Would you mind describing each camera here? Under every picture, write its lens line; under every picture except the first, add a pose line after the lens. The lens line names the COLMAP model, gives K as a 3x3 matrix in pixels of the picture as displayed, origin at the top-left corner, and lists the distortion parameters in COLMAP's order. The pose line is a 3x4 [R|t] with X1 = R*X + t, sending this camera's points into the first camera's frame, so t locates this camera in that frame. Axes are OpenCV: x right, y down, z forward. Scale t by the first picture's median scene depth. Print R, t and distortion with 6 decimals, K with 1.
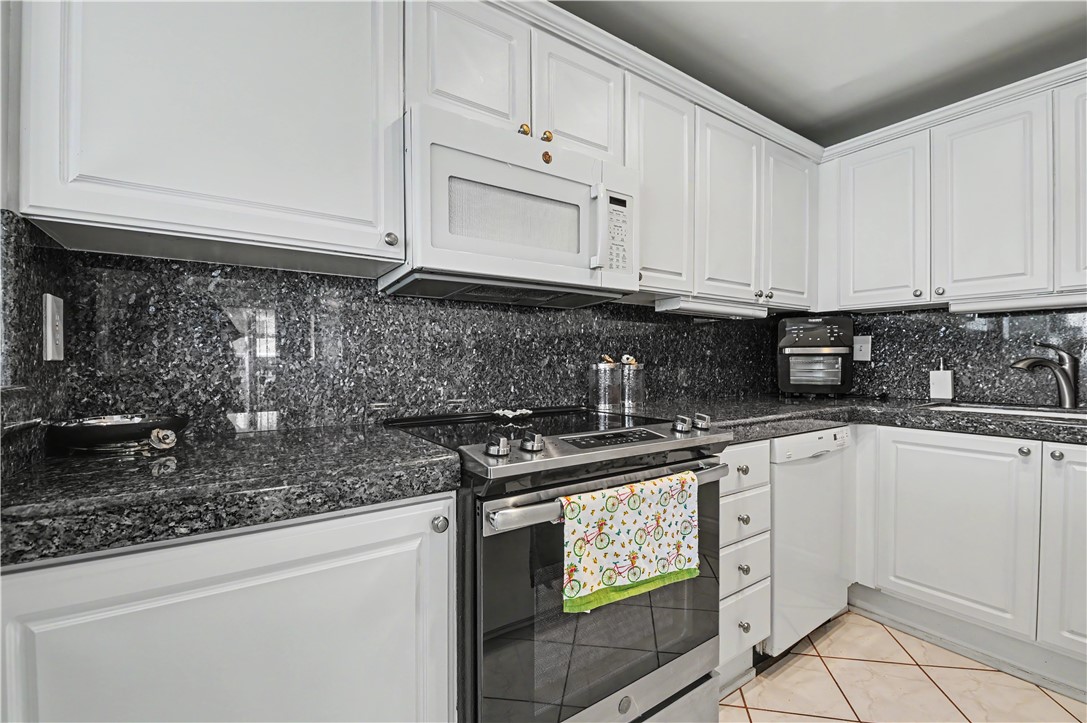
lens RADIAL K [[472.9, 0, 561.2], [0, 472.9, 363.3], [0, 0, 1]] dist [-0.001102, -0.000231]
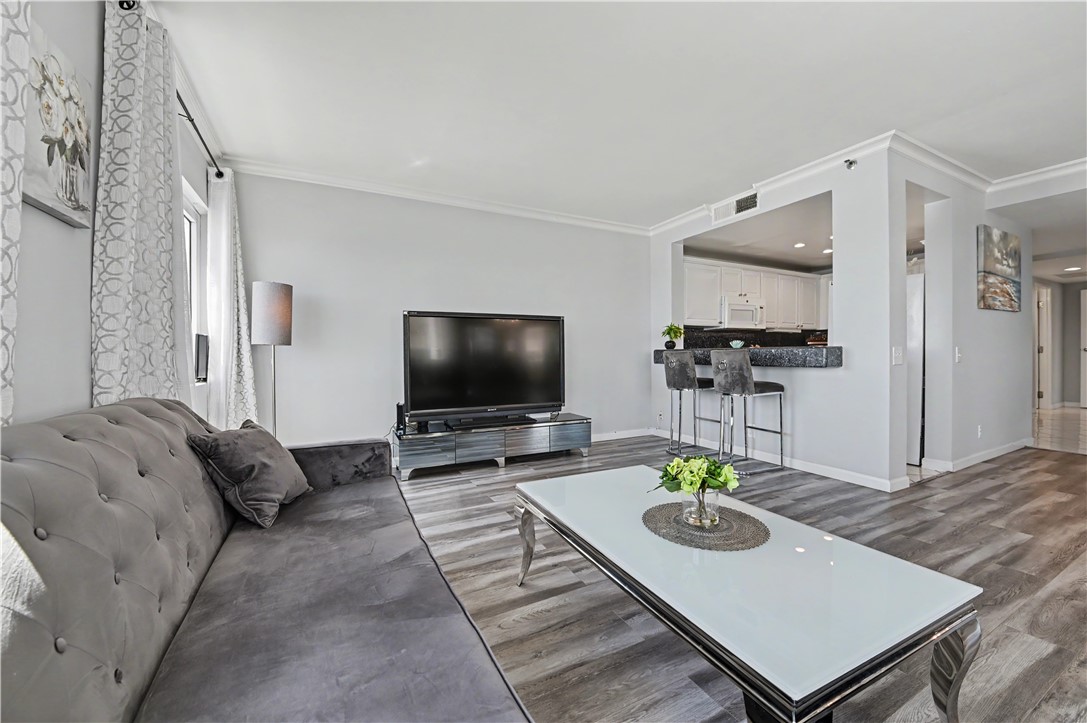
lens RADIAL K [[428.4, 0, 543.5], [0, 428.4, 361.5], [0, 0, 1]] dist [0.001207, -0.007203]
pose [[0.987124, -0.003019, -0.159930, -0.893044], [0.005729, 0.999848, 0.016491, 0.046224], [0.159855, -0.017195, 0.986991, -2.320172]]
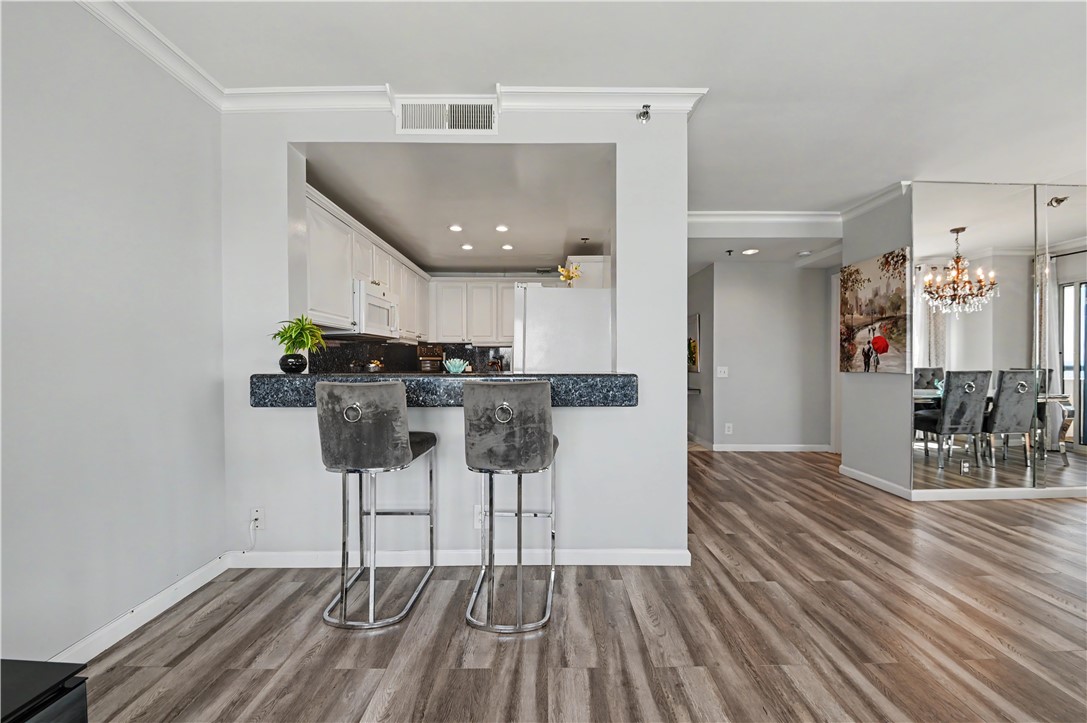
lens RADIAL K [[428.4, 0, 543.5], [0, 428.4, 361.5], [0, 0, 1]] dist [0.001207, -0.007203]
pose [[0.581308, -0.000988, 0.813683, -1.096220], [0.001295, 0.999999, 0.000289, -0.010399], [-0.813683, 0.000886, 0.581308, -0.919340]]
